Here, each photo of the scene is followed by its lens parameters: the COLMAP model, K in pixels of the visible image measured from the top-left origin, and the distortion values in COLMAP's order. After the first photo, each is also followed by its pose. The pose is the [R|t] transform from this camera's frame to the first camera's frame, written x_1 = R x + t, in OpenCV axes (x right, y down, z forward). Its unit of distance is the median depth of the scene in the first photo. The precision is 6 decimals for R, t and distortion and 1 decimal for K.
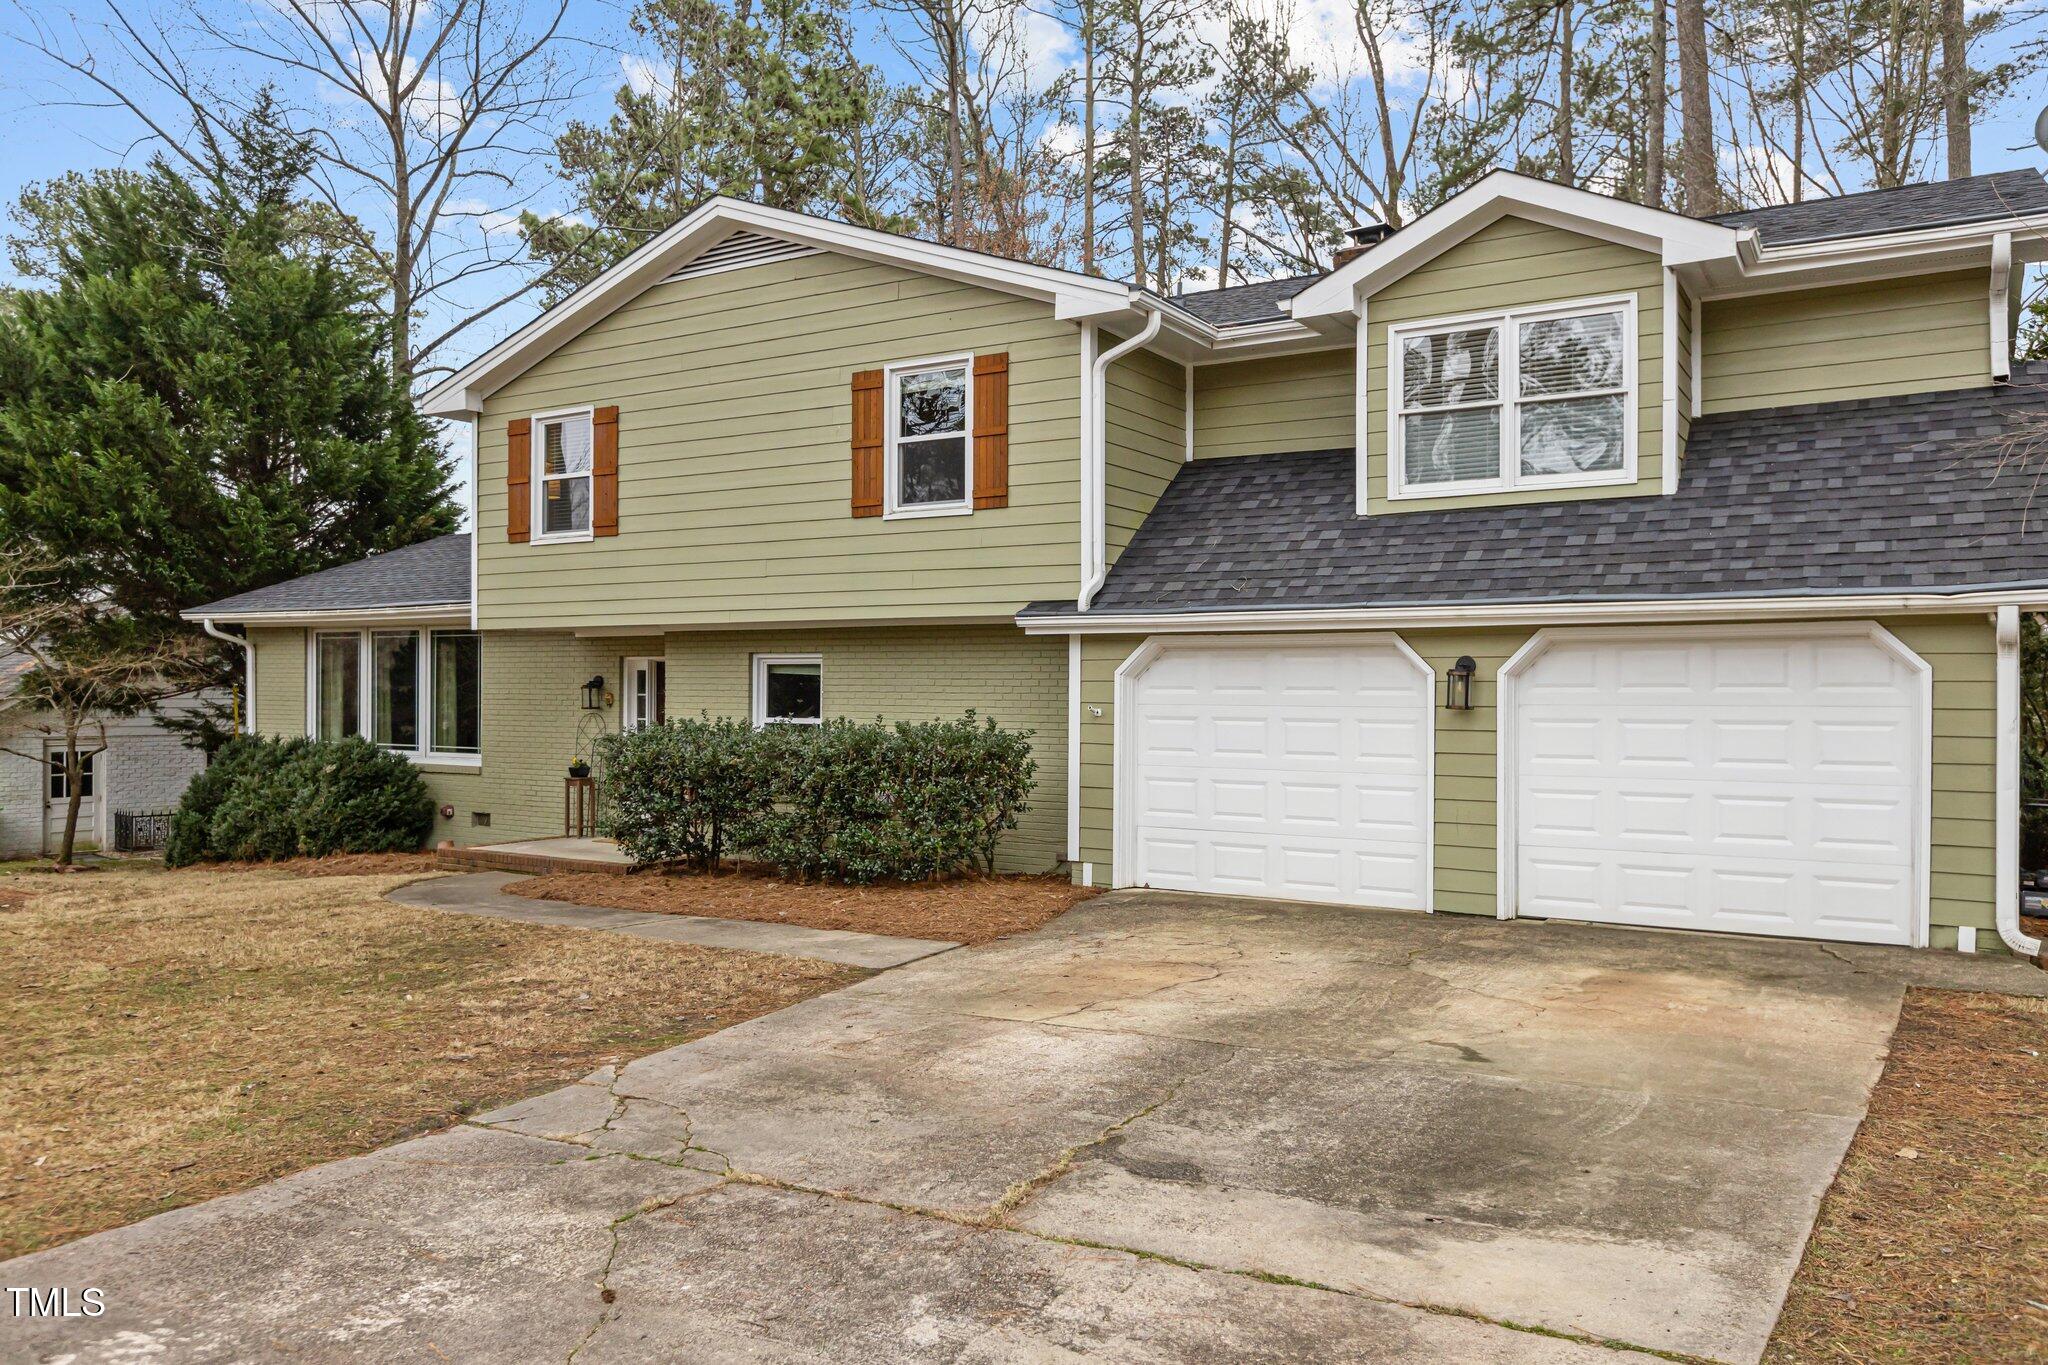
lens RADIAL K [[1519.2, 0, 1025.8], [0, 1519.2, 693.8], [0, 0, 1]] dist [0.009823, -0.007153]
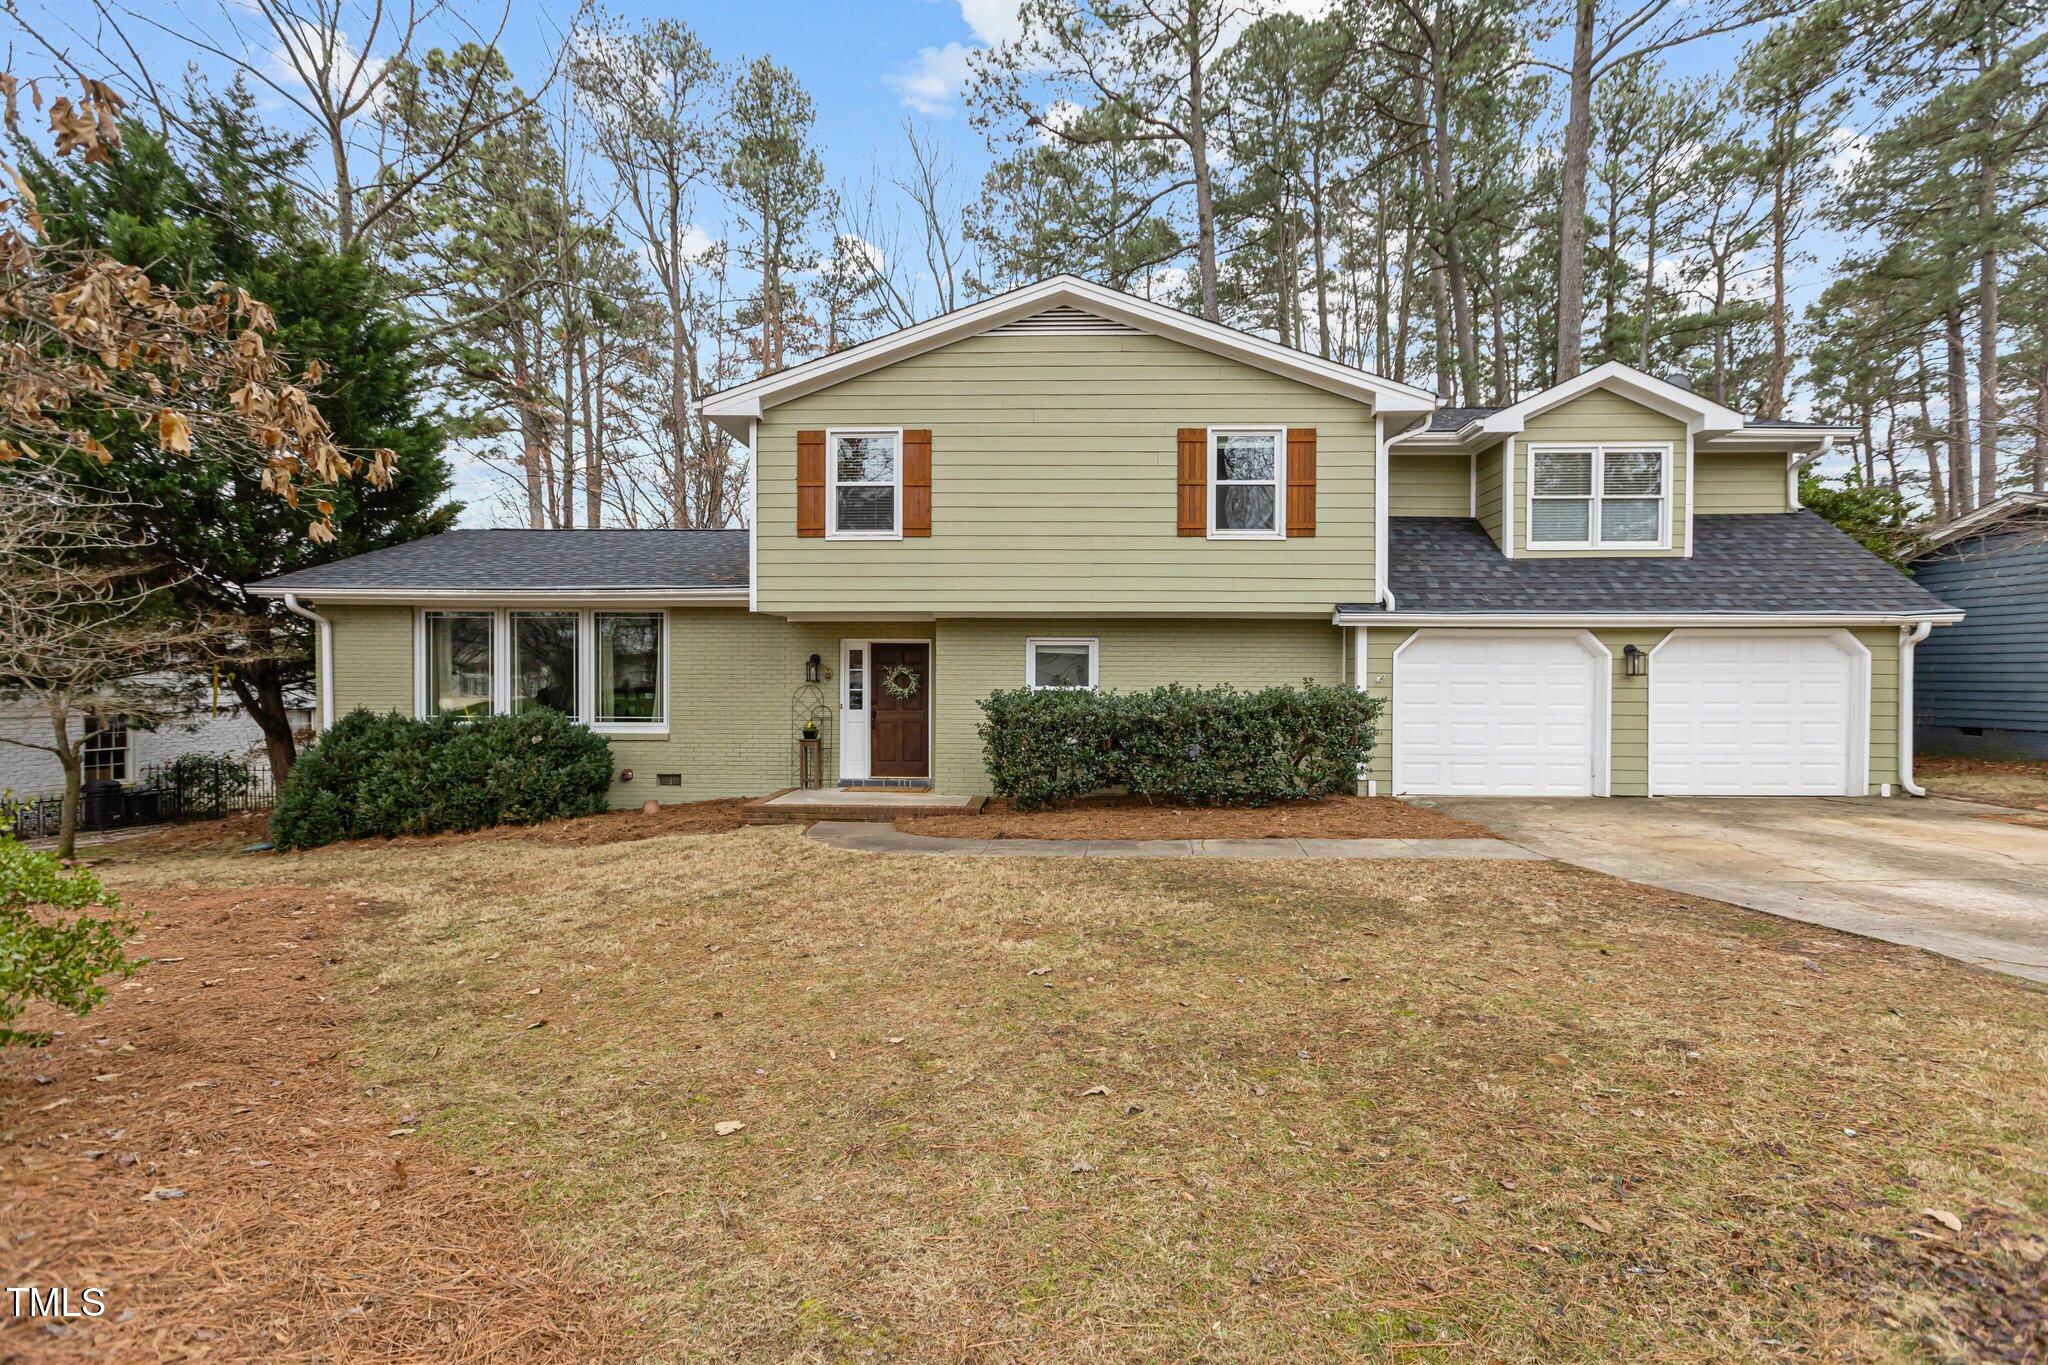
lens RADIAL K [[910.1, 0, 1024.2], [0, 910.1, 679.8], [0, 0, 1]] dist [-0.001847, -0.000494]
pose [[0.858471, -0.005869, 0.512828, -0.652166], [0.001659, 0.999961, 0.008666, 0.003748], [-0.512859, -0.006589, 0.858448, 0.382069]]
